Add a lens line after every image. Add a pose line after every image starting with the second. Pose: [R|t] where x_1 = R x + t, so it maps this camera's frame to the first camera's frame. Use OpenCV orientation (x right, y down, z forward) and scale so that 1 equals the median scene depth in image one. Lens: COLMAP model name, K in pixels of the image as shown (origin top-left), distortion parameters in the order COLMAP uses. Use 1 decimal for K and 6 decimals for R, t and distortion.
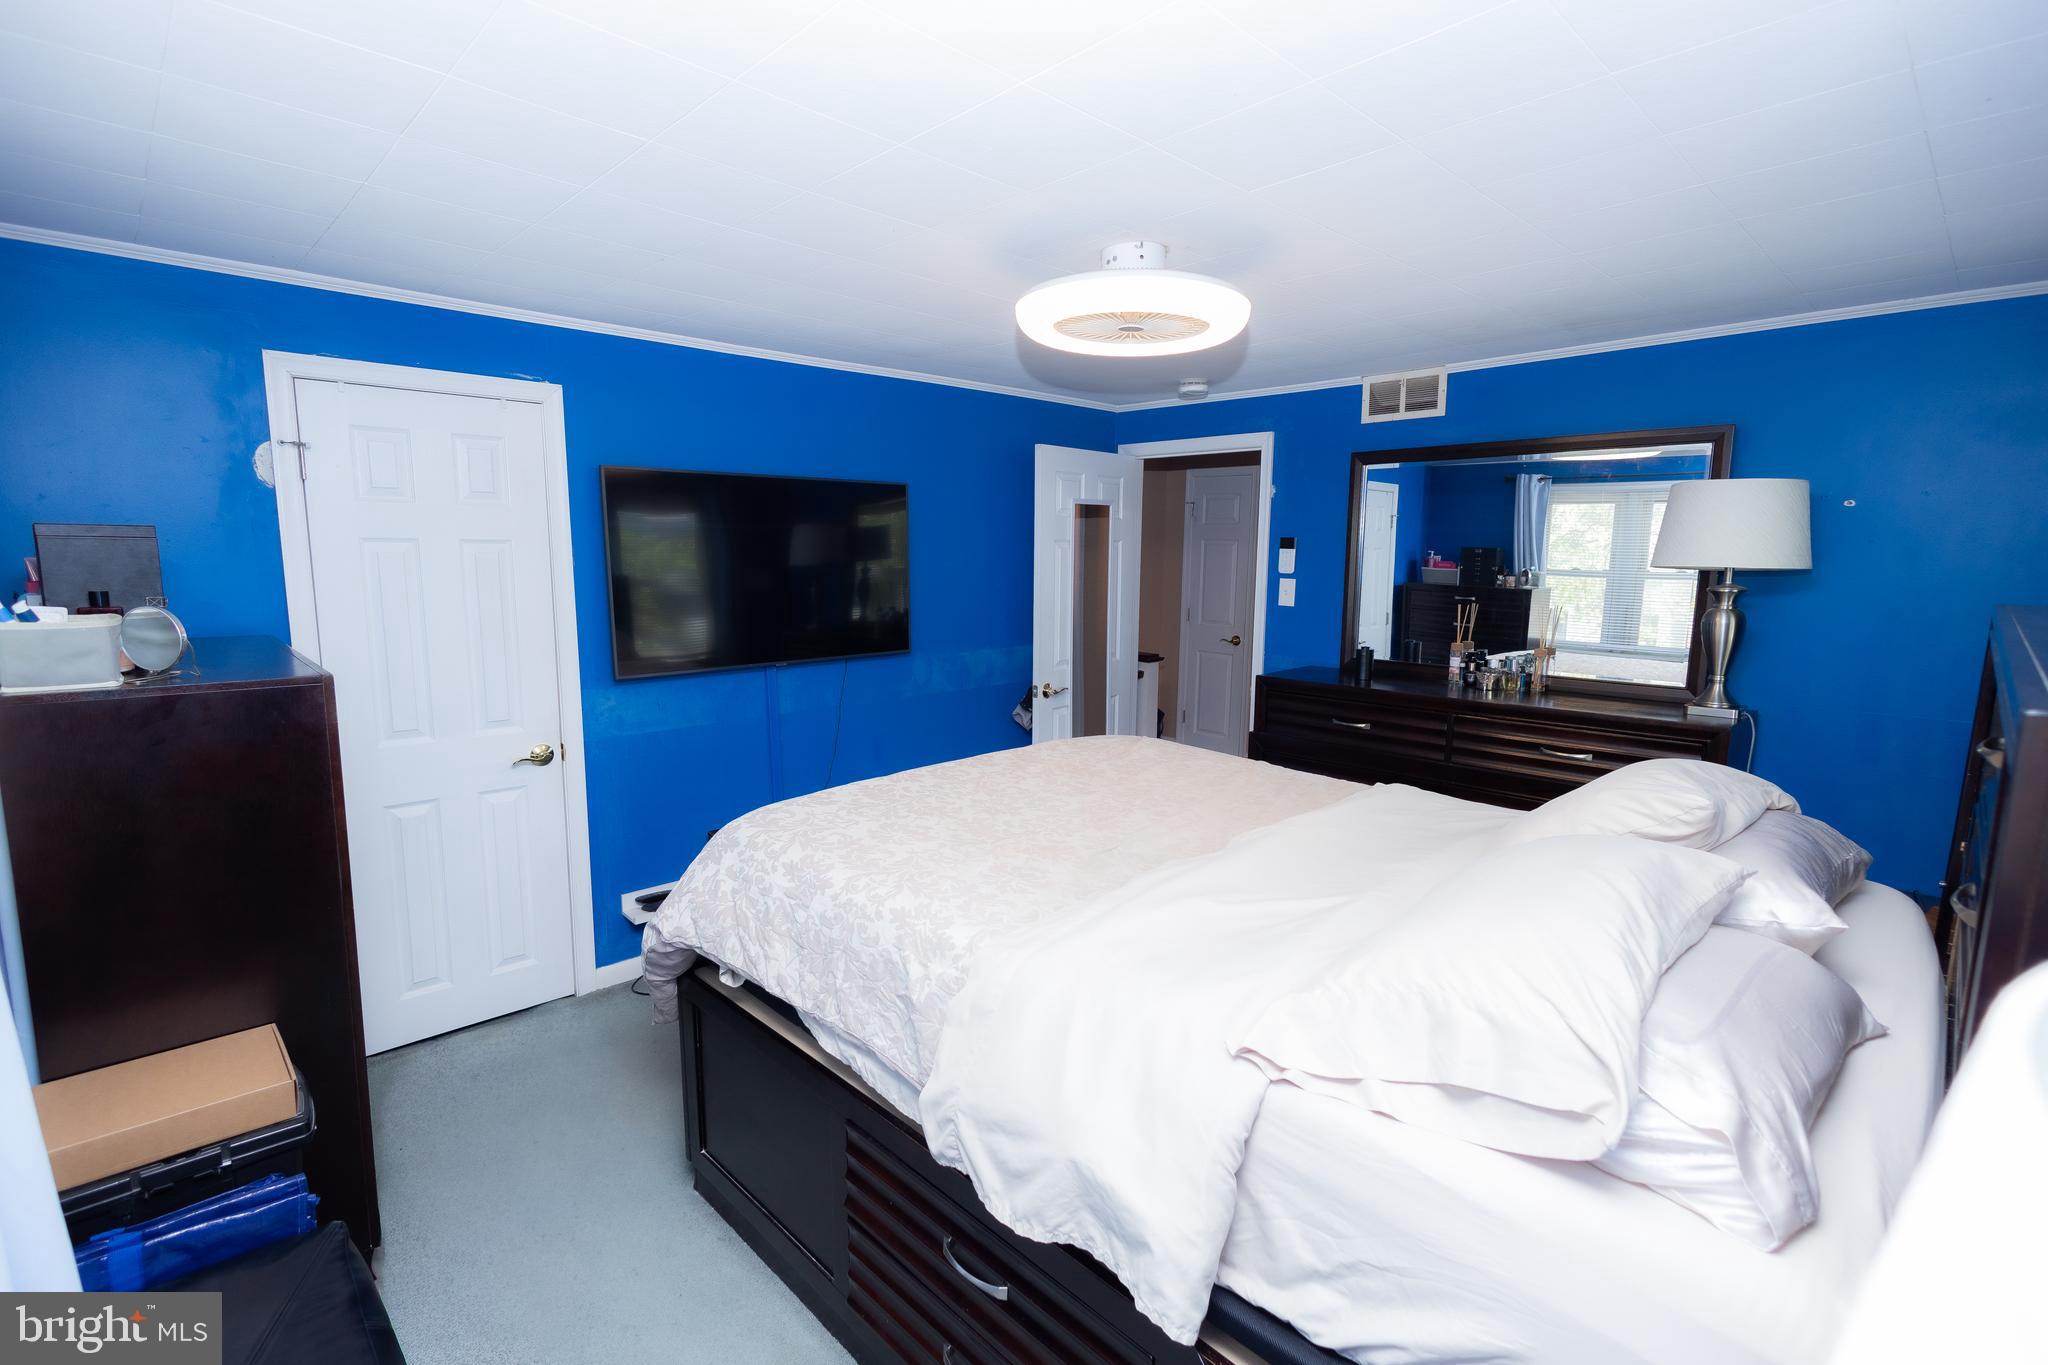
lens RADIAL K [[939.5, 0, 1013.7], [0, 939.5, 682.9], [0, 0, 1]] dist [0.009655, -0.000685]
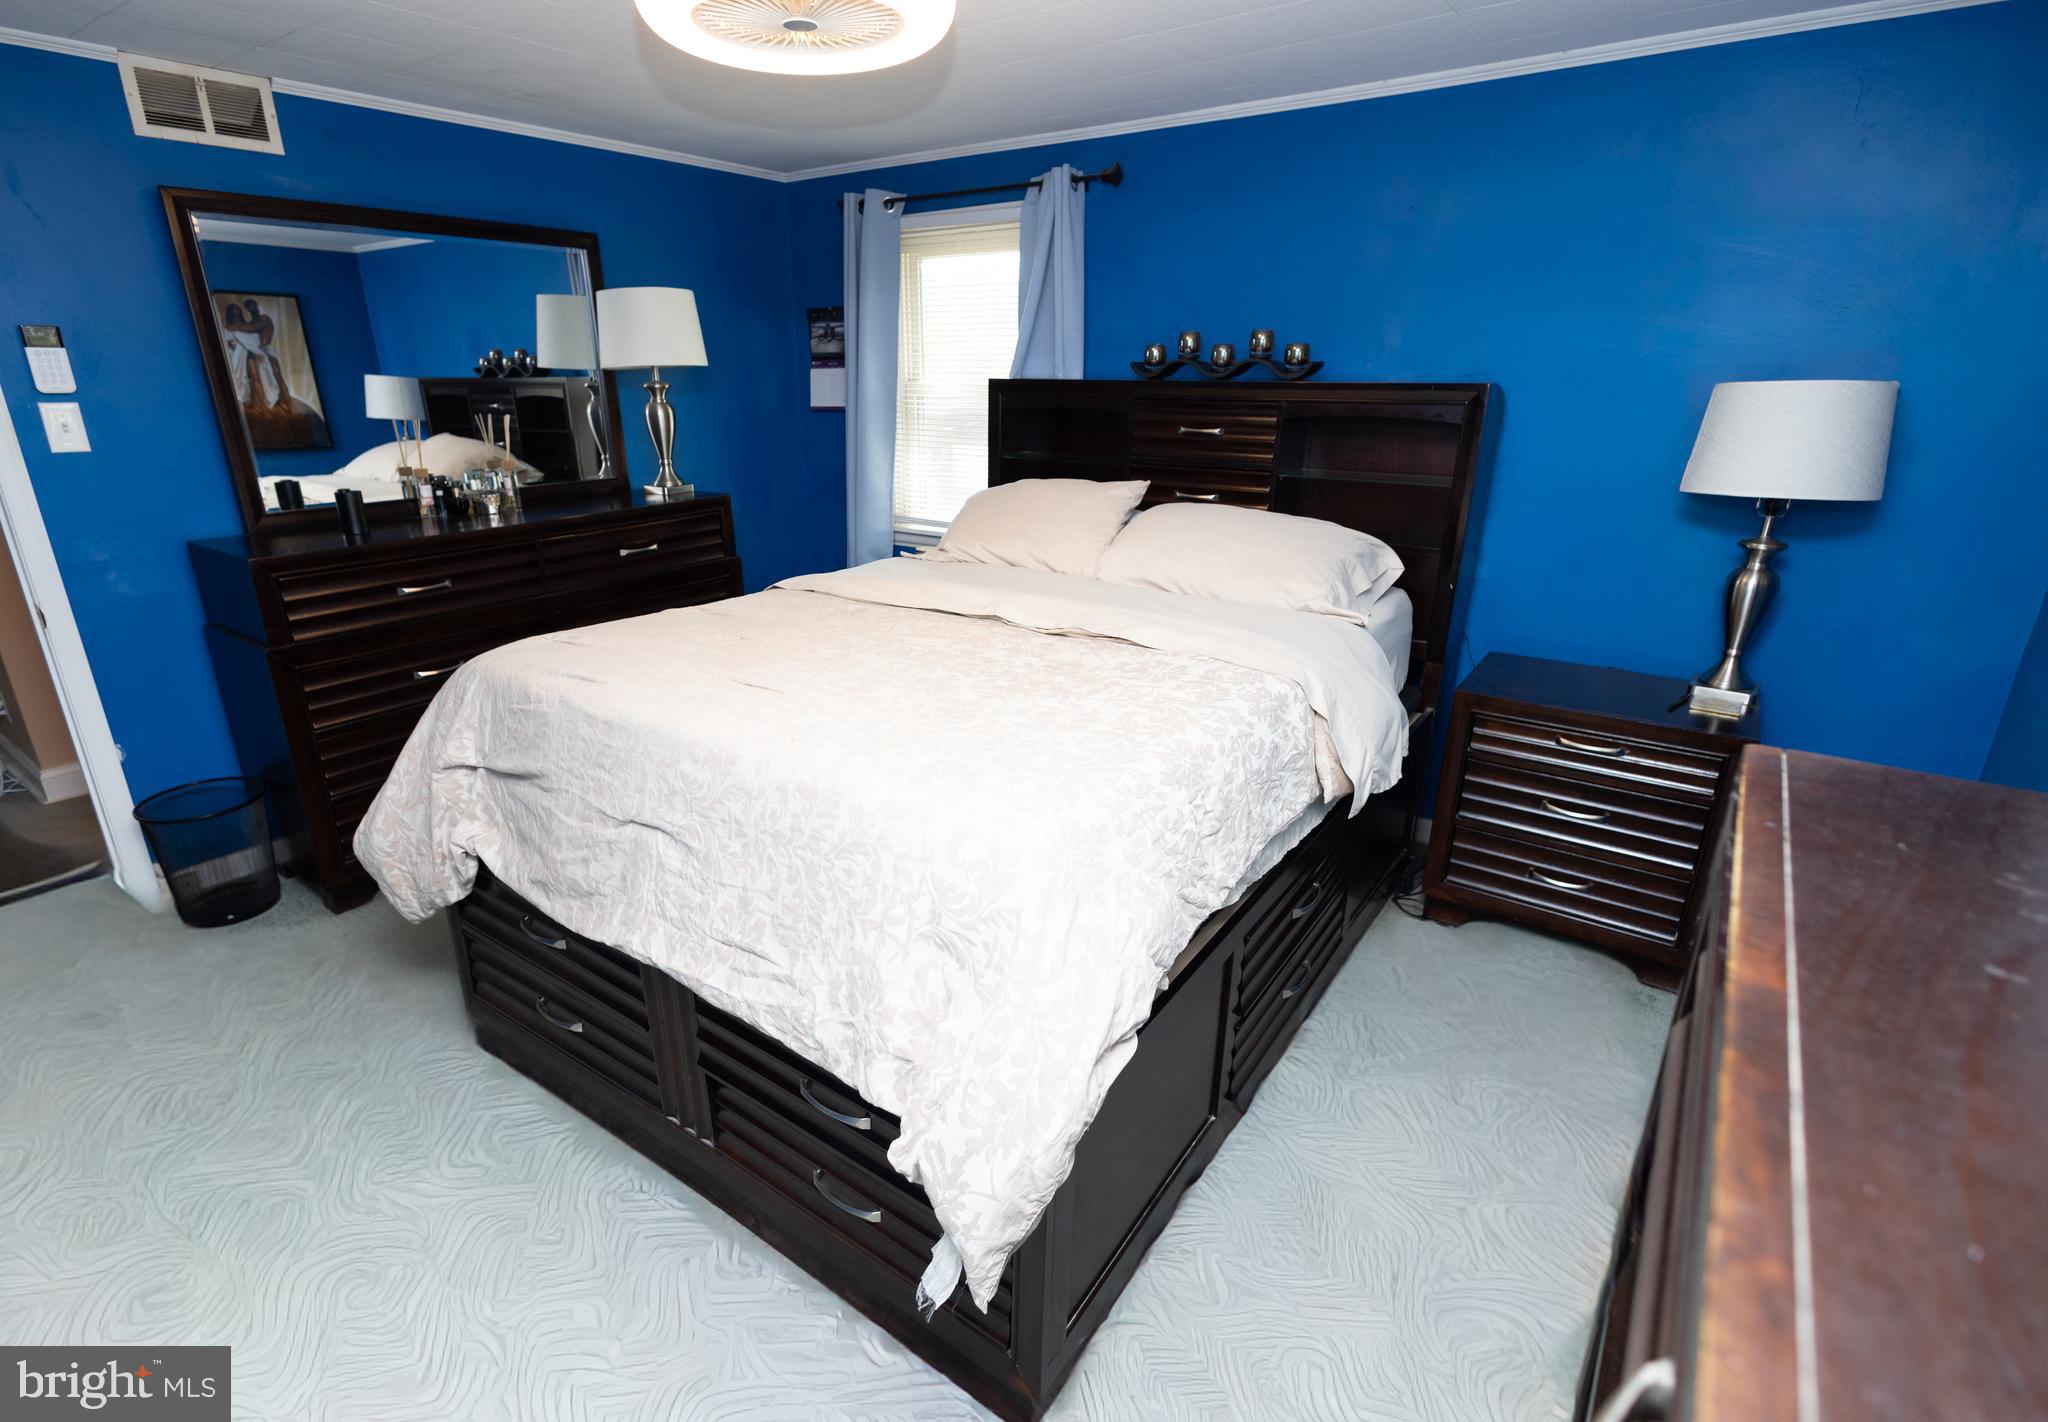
lens RADIAL K [[982.5, 0, 1006.4], [0, 982.5, 717.5], [0, 0, 1]] dist [-0.005810, -0.000833]
pose [[-0.171024, -0.338408, 0.925327, -0.473118], [0.141790, 0.920935, 0.363008, -0.077454], [-0.975011, 0.193285, -0.109519, 0.613353]]
